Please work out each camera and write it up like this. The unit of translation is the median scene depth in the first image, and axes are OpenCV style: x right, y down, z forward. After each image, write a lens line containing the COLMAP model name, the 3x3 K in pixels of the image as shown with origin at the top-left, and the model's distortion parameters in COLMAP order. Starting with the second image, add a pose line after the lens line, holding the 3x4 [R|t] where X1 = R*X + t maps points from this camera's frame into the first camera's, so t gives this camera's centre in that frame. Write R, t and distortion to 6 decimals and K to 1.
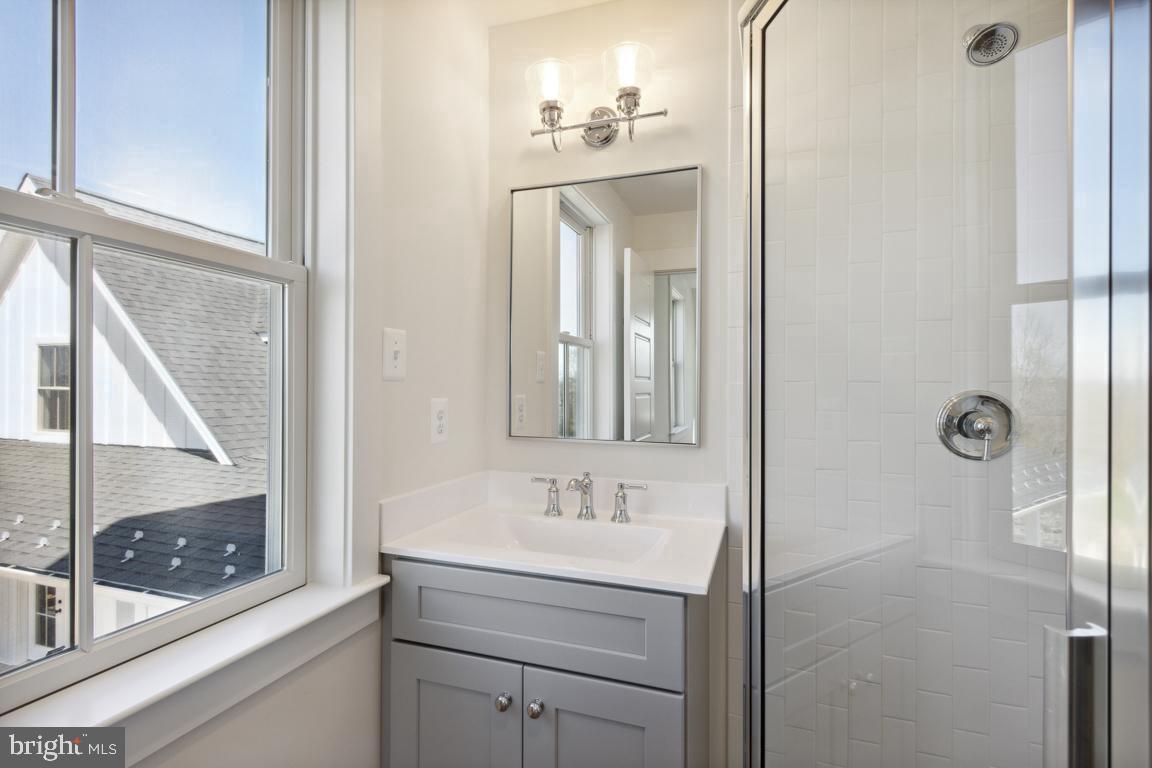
lens RADIAL K [[538.9, 0, 577.8], [0, 538.9, 382.7], [0, 0, 1]] dist [0.005483, 0.000800]
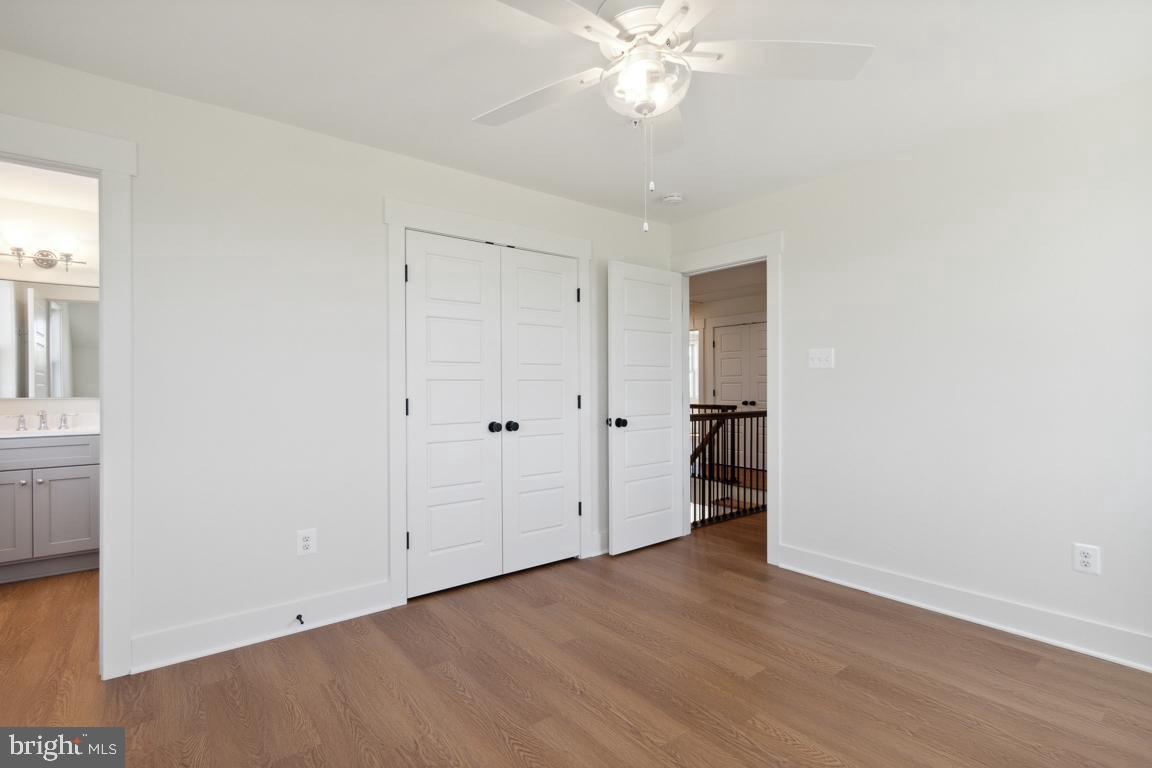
lens RADIAL K [[538.9, 0, 577.3], [0, 538.9, 384.1], [0, 0, 1]] dist [0.005483, 0.000800]
pose [[0.535735, -0.008470, 0.844343, -0.743504], [0.001367, 0.999957, 0.009164, 0.033213], [-0.844385, -0.003755, 0.535724, -2.275187]]
